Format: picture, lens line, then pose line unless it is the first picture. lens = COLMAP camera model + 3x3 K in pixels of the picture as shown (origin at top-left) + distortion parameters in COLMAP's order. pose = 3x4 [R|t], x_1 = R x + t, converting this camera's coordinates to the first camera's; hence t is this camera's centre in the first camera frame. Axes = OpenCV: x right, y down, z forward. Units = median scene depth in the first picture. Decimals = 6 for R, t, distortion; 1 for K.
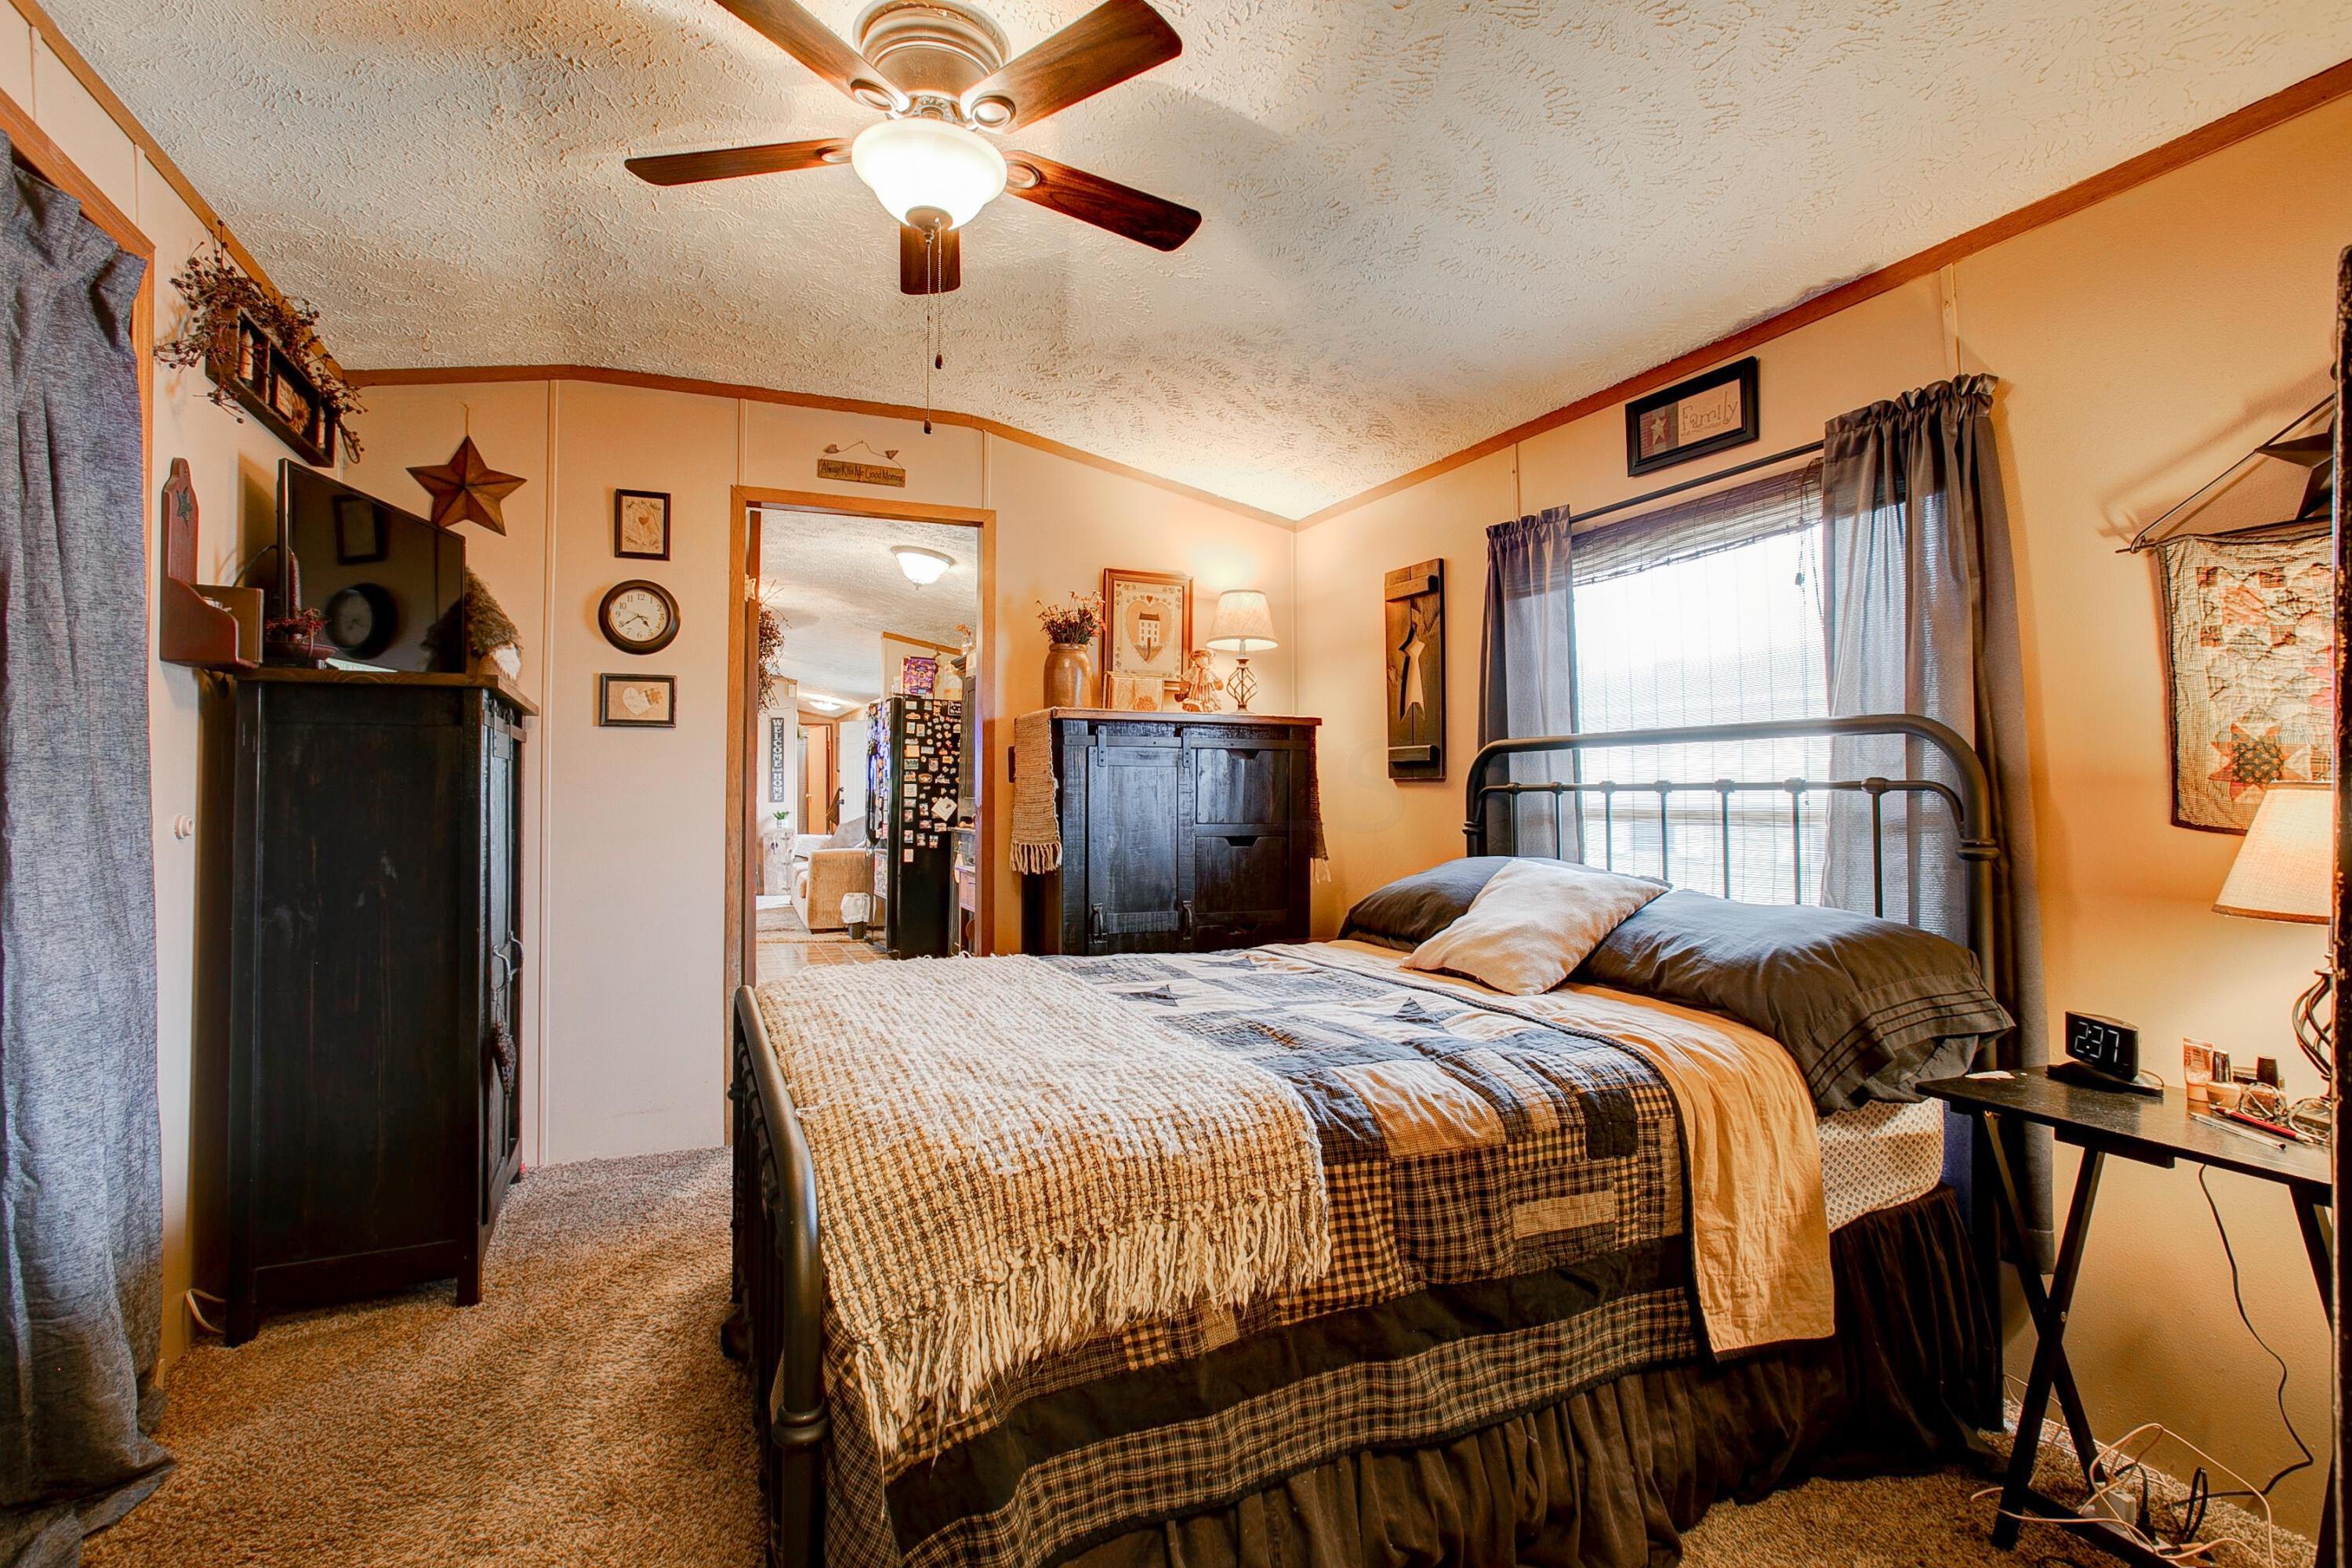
lens RADIAL K [[1102.0, 0, 1173.2], [0, 1102.0, 777.7], [0, 0, 1]] dist [-0.038626, 0.012693]
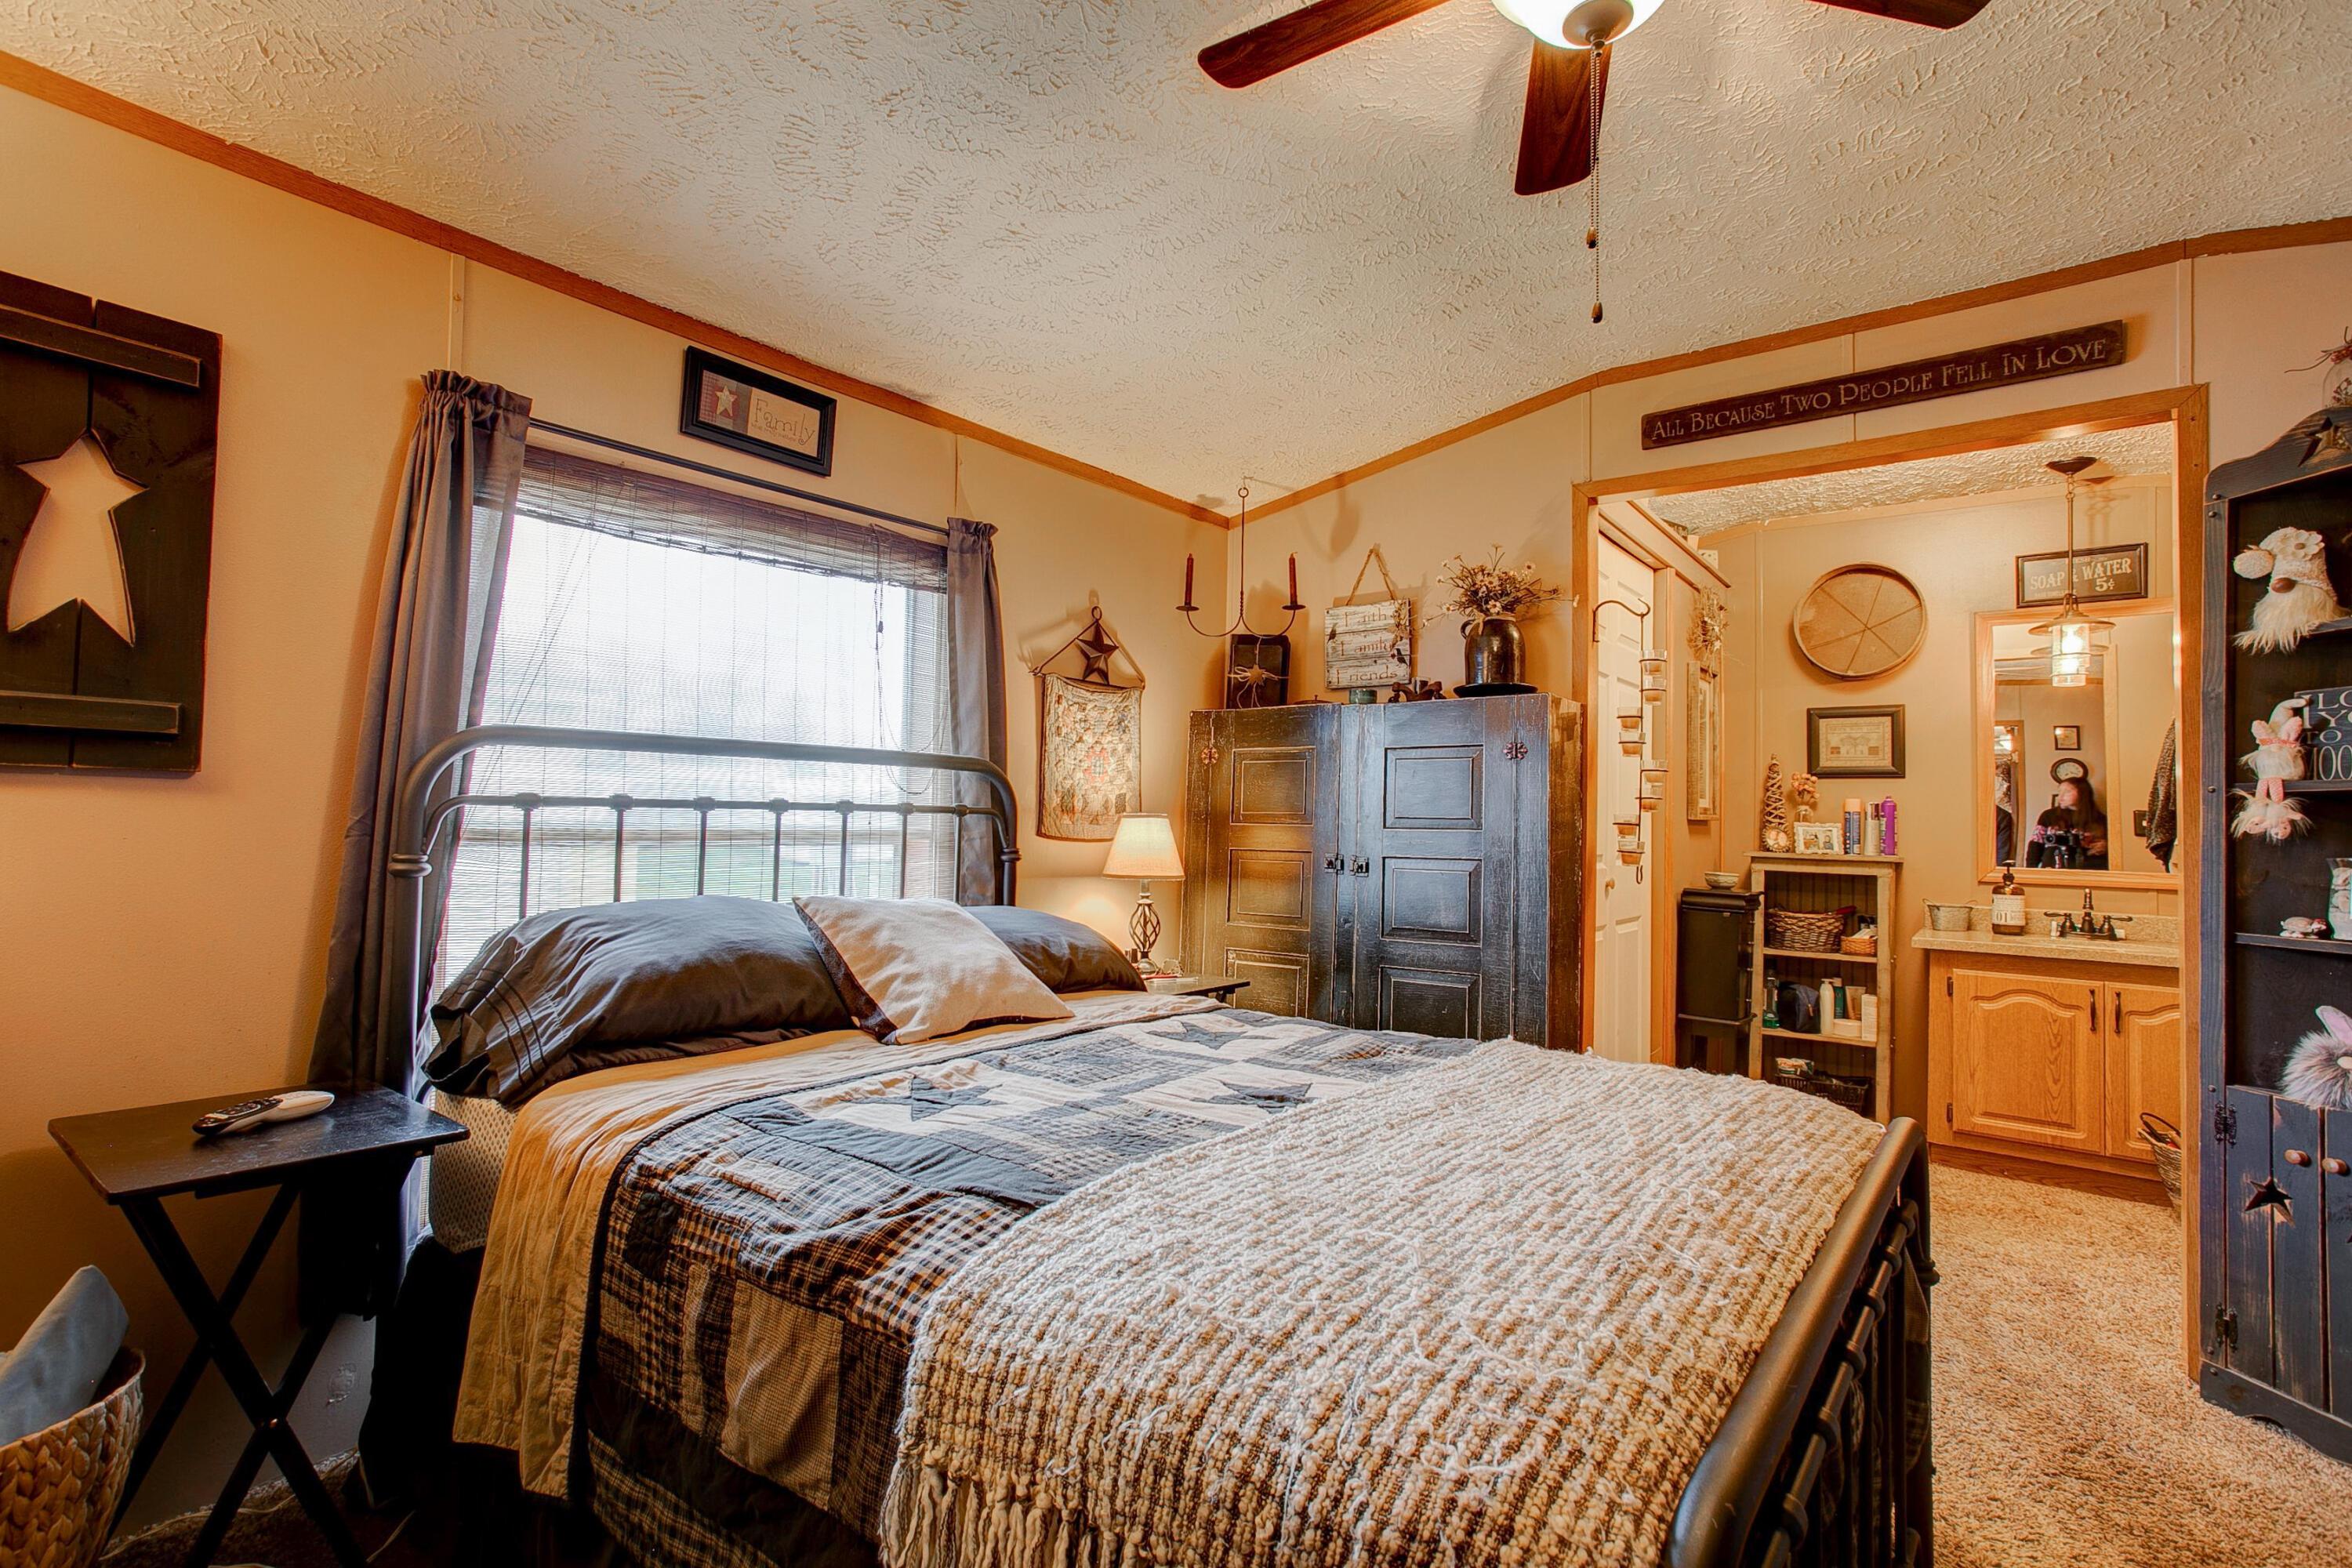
lens RADIAL K [[1102.0, 0, 1159.6], [0, 1102.0, 781.3], [0, 0, 1]] dist [-0.038626, 0.012693]
pose [[-0.448977, 0.021187, 0.893292, -0.536261], [-0.031028, 0.998746, -0.039283, 0.014307], [-0.893004, -0.045354, -0.447757, 1.146602]]
